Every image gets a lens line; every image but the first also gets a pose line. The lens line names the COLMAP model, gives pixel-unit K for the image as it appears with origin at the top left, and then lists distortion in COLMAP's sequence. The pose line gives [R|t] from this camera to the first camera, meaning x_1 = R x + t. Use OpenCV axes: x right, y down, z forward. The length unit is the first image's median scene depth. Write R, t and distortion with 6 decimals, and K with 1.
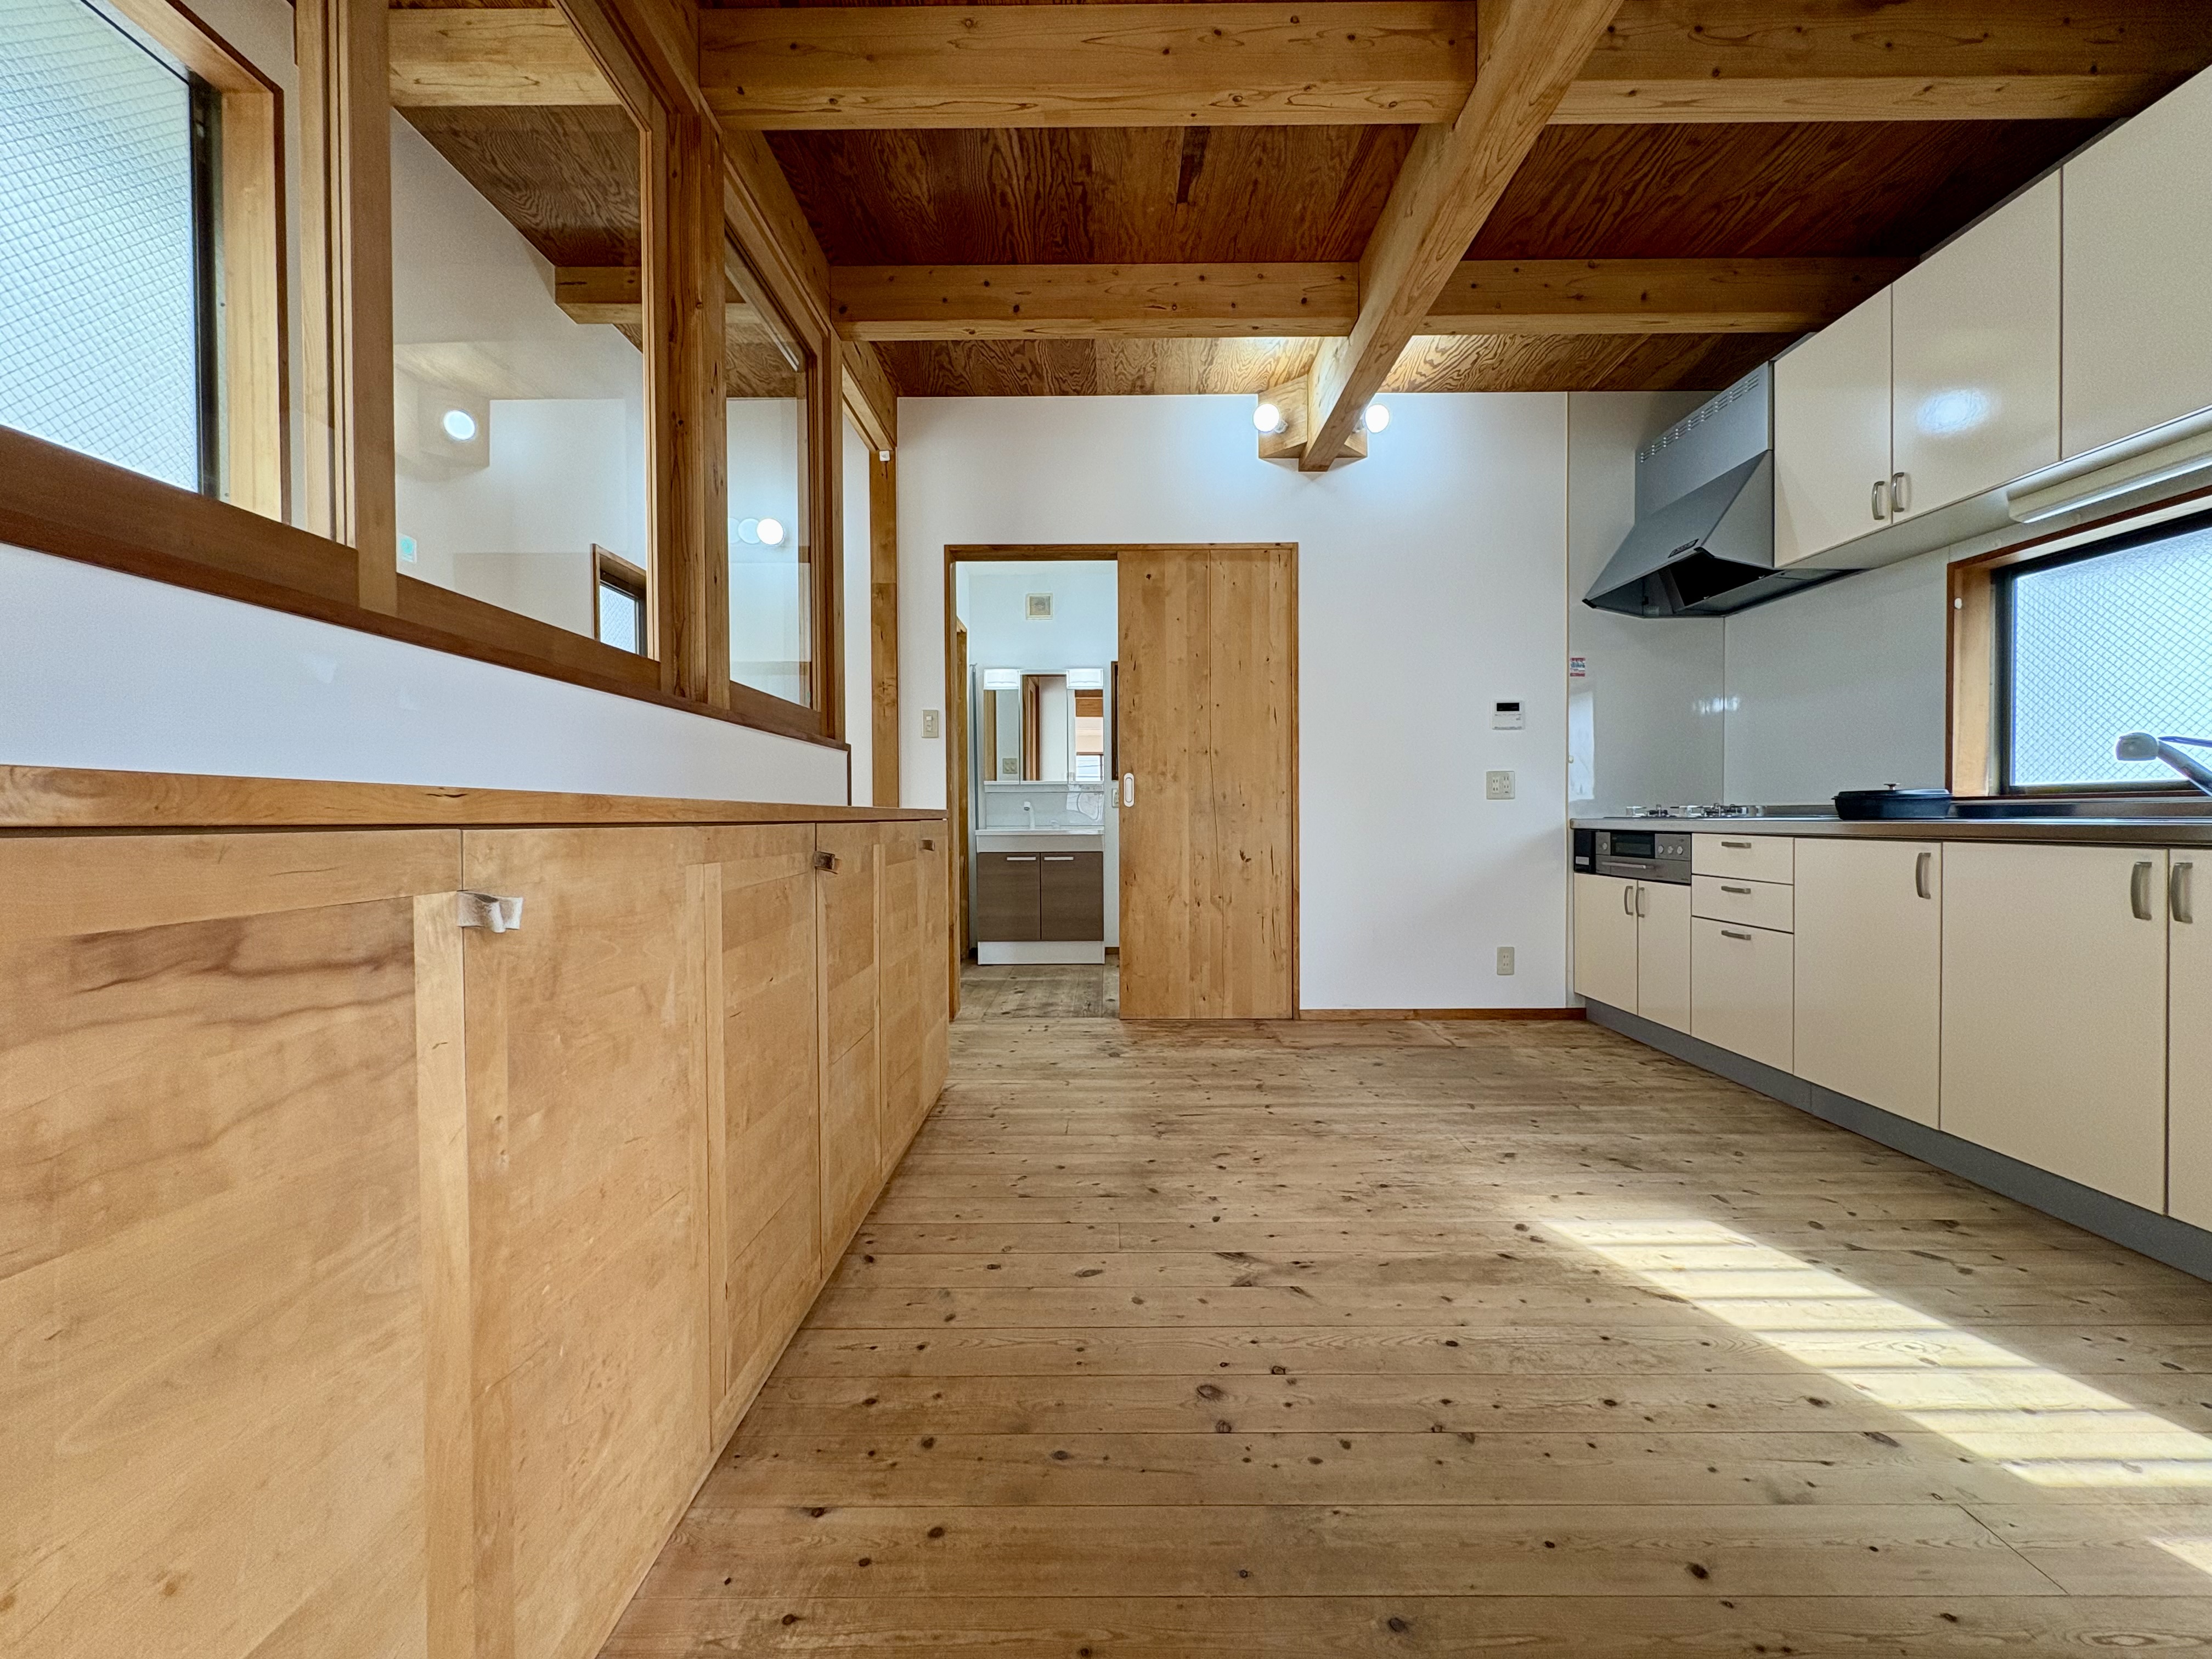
lens RADIAL K [[884.1, 0, 1111.0], [0, 884.1, 827.8], [0, 0, 1]] dist [0.003780, 0.000350]
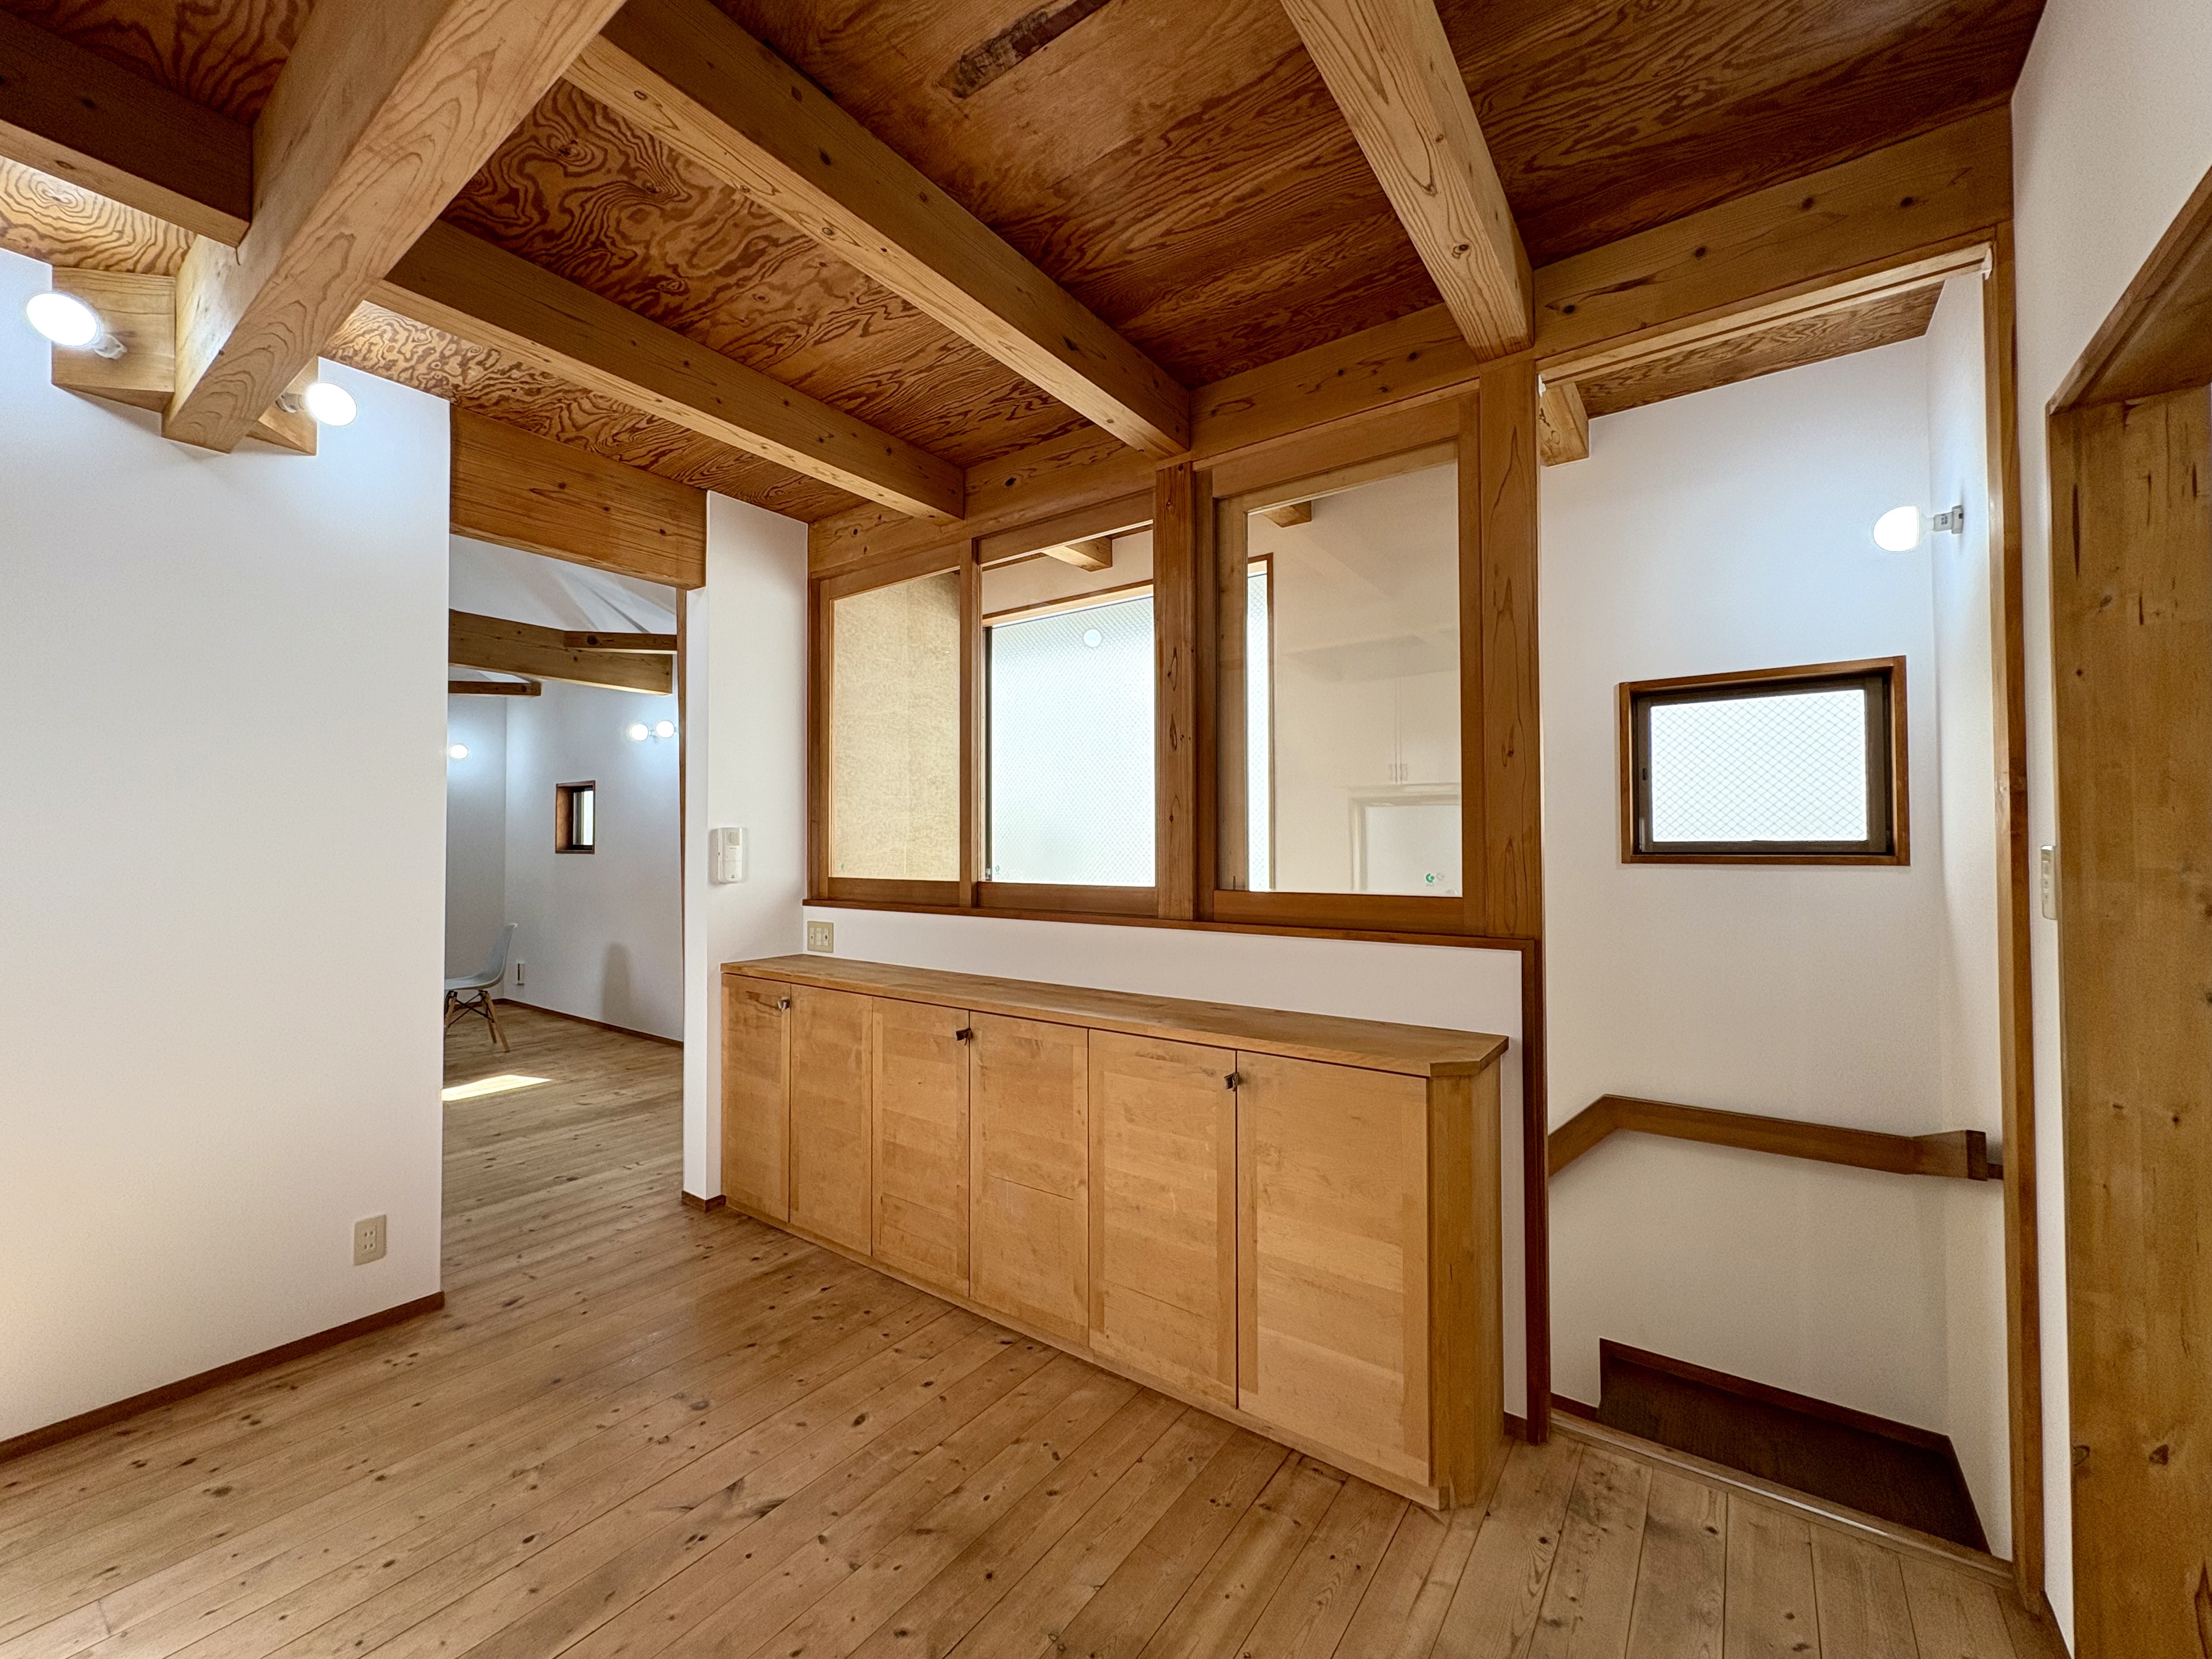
lens RADIAL K [[884.1, 0, 1105.9], [0, 884.1, 835.0], [0, 0, 1]] dist [0.003780, 0.000350]
pose [[-0.591239, -0.009359, -0.806442, 0.600925], [-0.006074, 0.999956, -0.007152, -0.231690], [0.806474, 0.000670, -0.591270, 1.562200]]
